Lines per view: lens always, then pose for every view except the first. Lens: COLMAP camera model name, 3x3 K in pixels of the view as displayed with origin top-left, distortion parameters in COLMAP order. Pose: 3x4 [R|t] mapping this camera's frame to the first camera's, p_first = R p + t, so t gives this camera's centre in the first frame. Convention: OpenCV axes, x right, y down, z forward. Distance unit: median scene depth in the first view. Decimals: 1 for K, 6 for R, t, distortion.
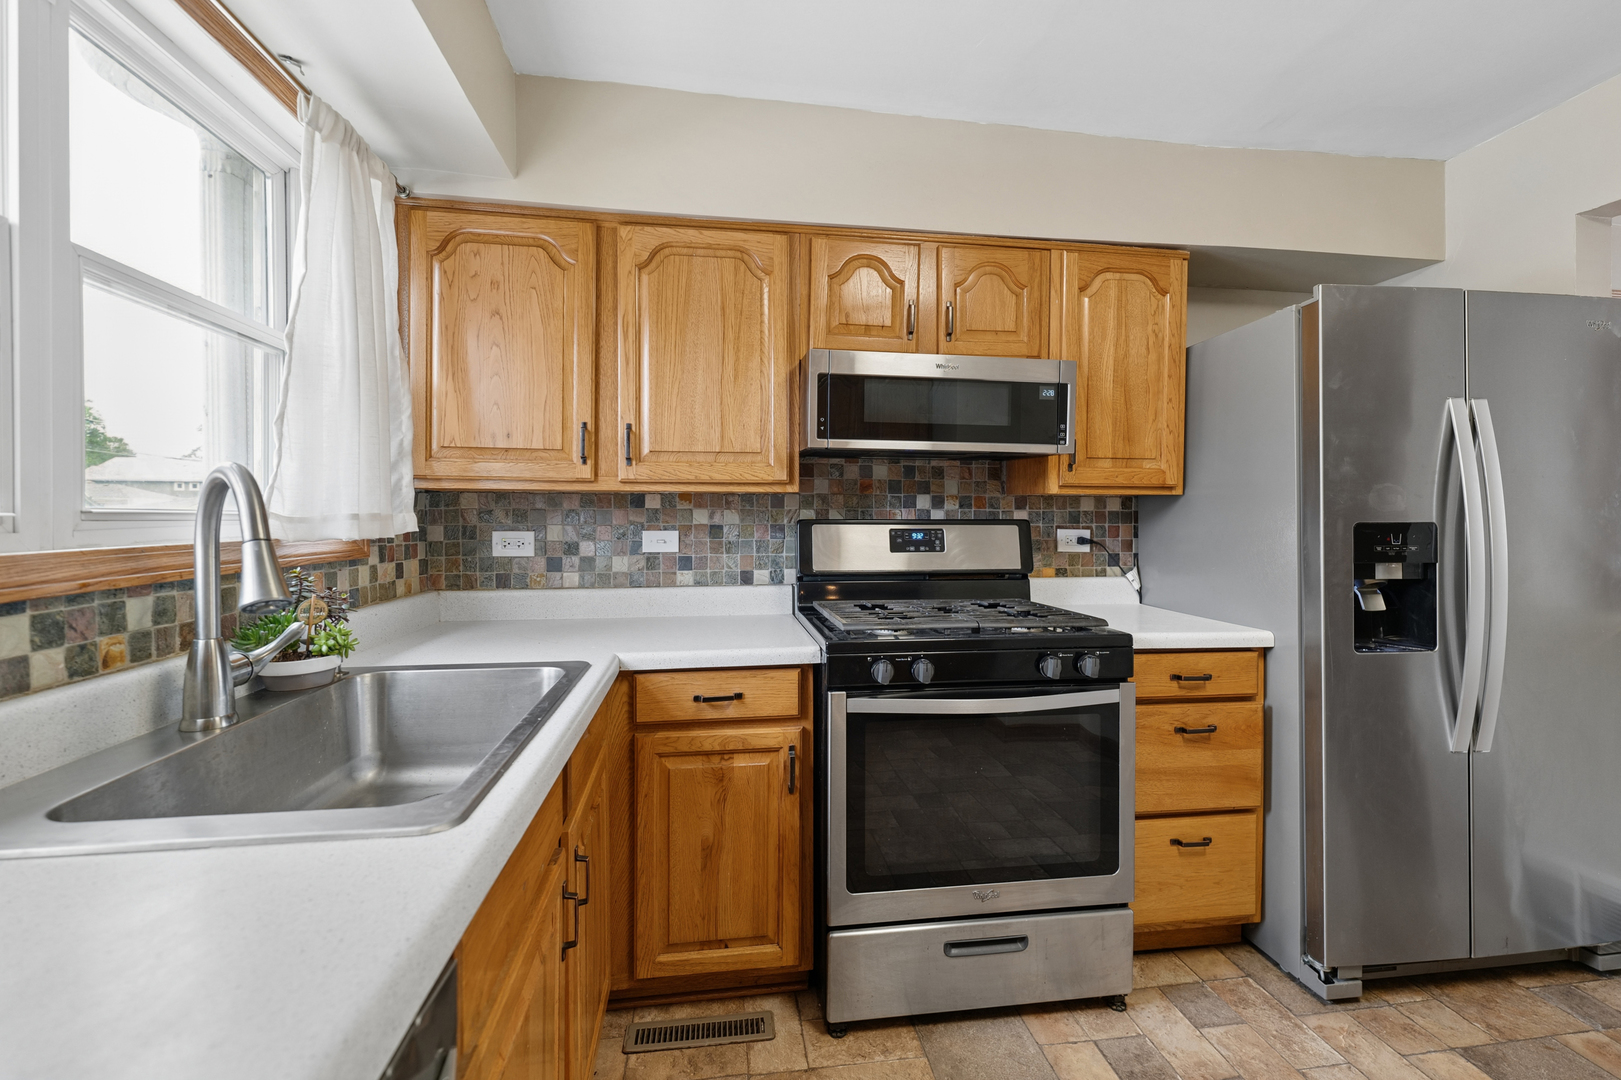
lens RADIAL K [[713.5, 0, 803.5], [0, 713.5, 520.9], [0, 0, 1]] dist [0.002504, -0.000759]
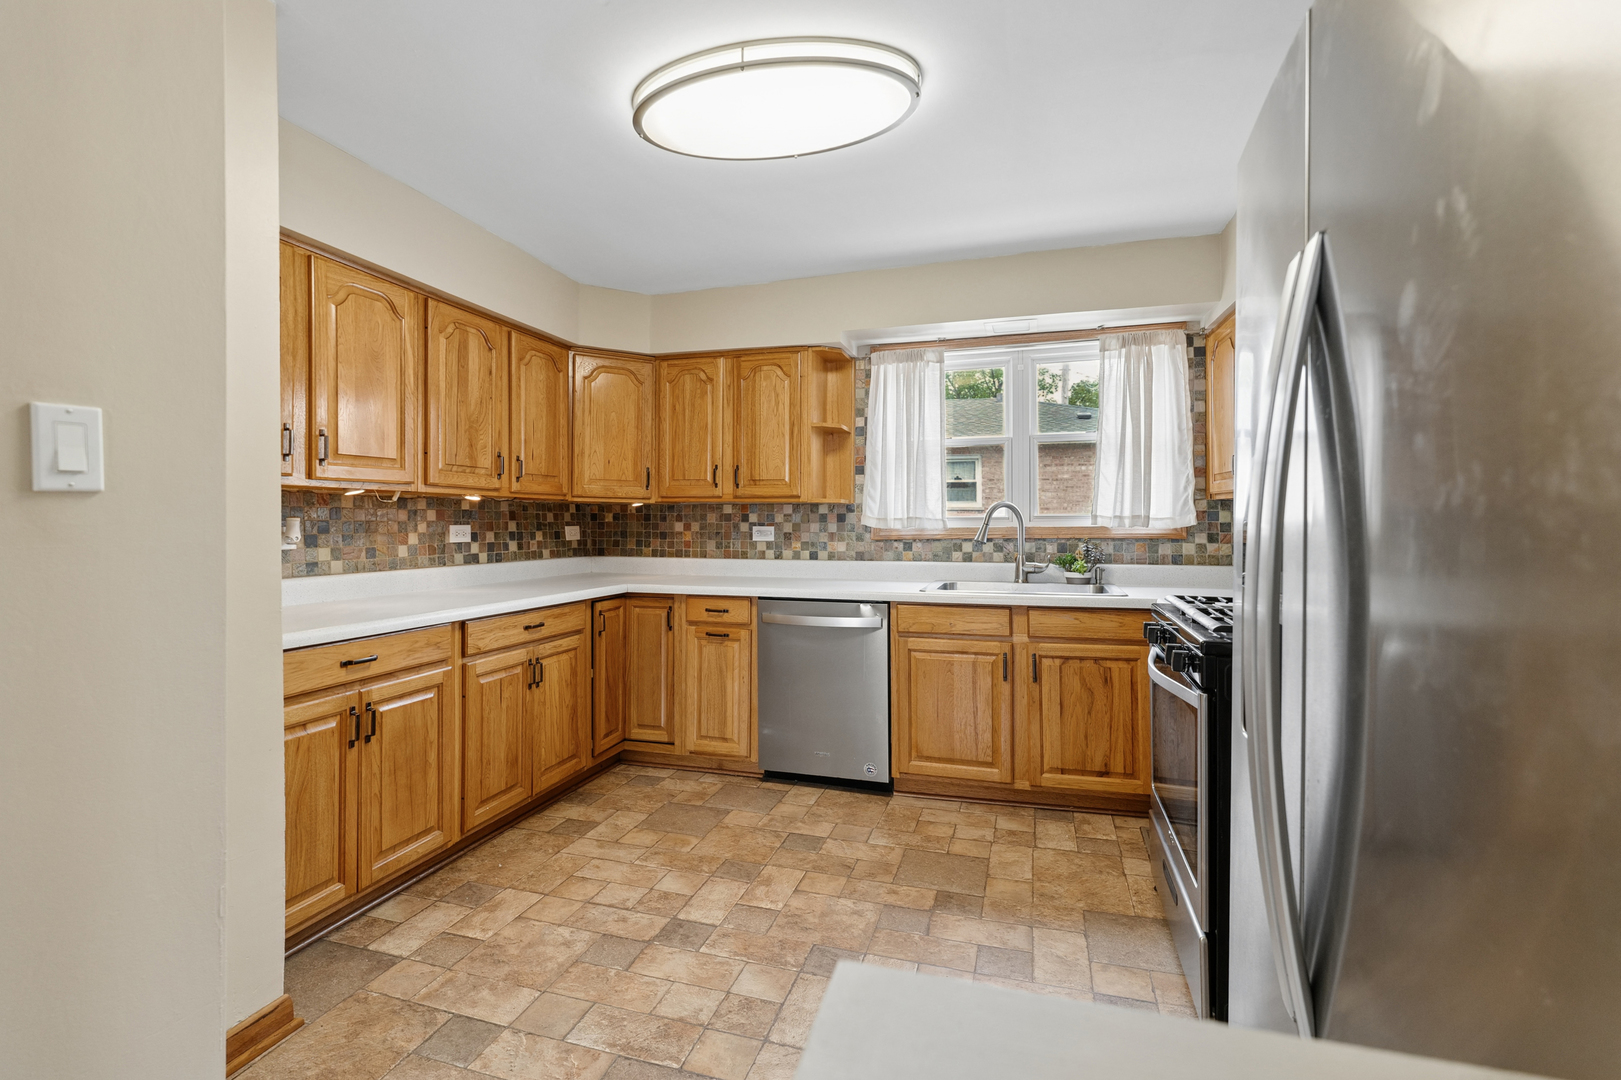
lens RADIAL K [[713.5, 0, 805.8], [0, 713.5, 513.2], [0, 0, 1]] dist [0.002504, -0.000759]
pose [[-0.432953, -0.008232, -0.901379, 1.400363], [-0.000948, 0.999962, -0.008677, 0.001583], [0.901416, -0.002902, -0.432945, 0.857675]]
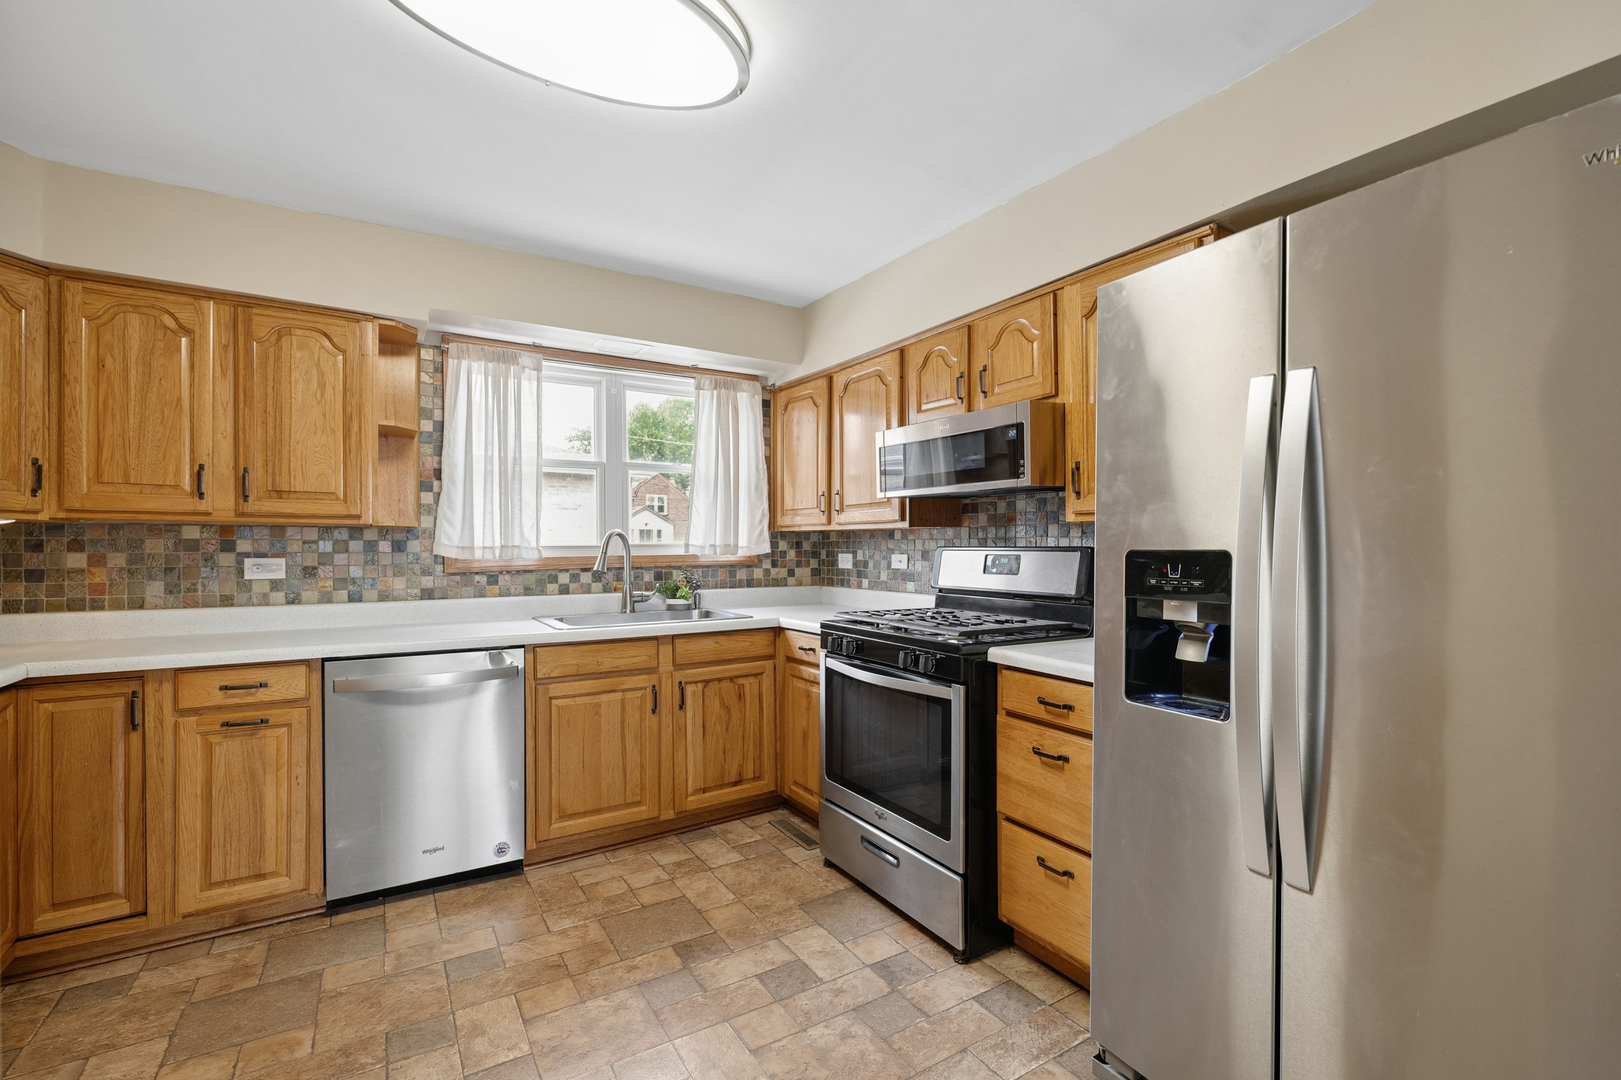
lens RADIAL K [[713.5, 0, 801.1], [0, 713.5, 548.5], [0, 0, 1]] dist [0.002504, -0.000759]
pose [[0.382333, 0.001686, -0.924023, 1.329011], [-0.000905, 0.999999, 0.001450, -0.000337], [0.924024, 0.000282, 0.382334, 0.286223]]
